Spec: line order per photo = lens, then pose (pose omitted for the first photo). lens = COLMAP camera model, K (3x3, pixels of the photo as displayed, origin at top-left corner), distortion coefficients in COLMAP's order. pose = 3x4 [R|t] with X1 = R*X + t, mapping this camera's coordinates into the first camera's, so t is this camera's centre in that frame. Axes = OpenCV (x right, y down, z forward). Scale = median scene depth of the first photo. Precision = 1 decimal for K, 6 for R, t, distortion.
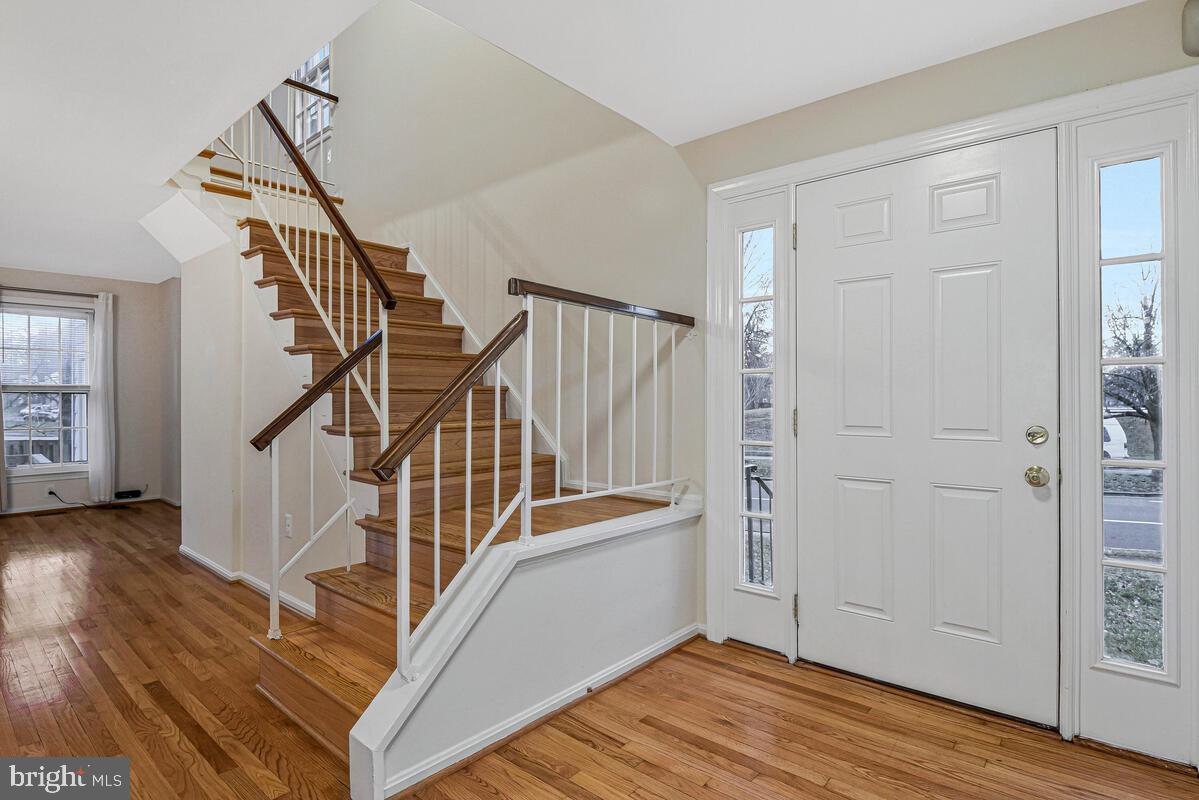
lens RADIAL K [[618.2, 0, 600.1], [0, 618.2, 396.9], [0, 0, 1]] dist [-0.021718, -0.000724]
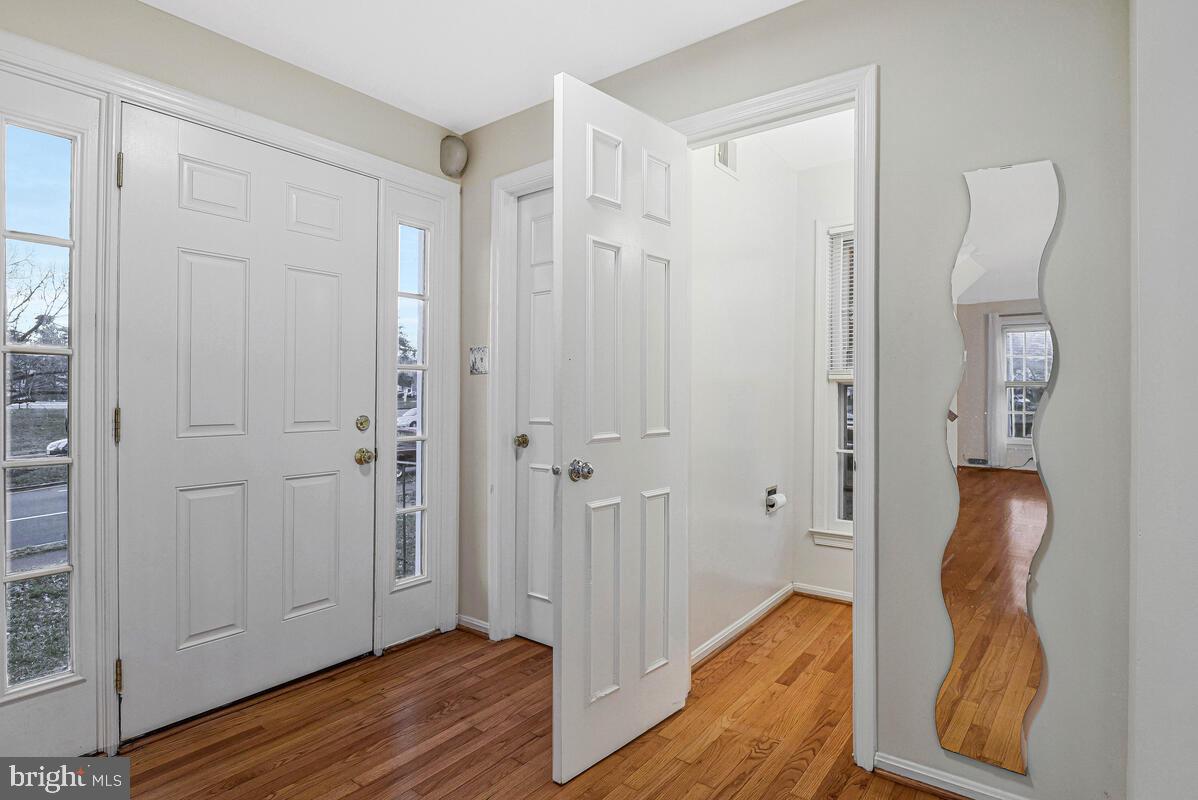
lens RADIAL K [[617.7, 0, 600.1], [0, 617.7, 395.8], [0, 0, 1]] dist [-0.021718, -0.000724]
pose [[-0.059857, -0.003464, 0.998201, -0.544421], [-0.005336, 0.999981, 0.003150, 0.000634], [-0.998193, -0.005138, -0.059875, 0.578686]]
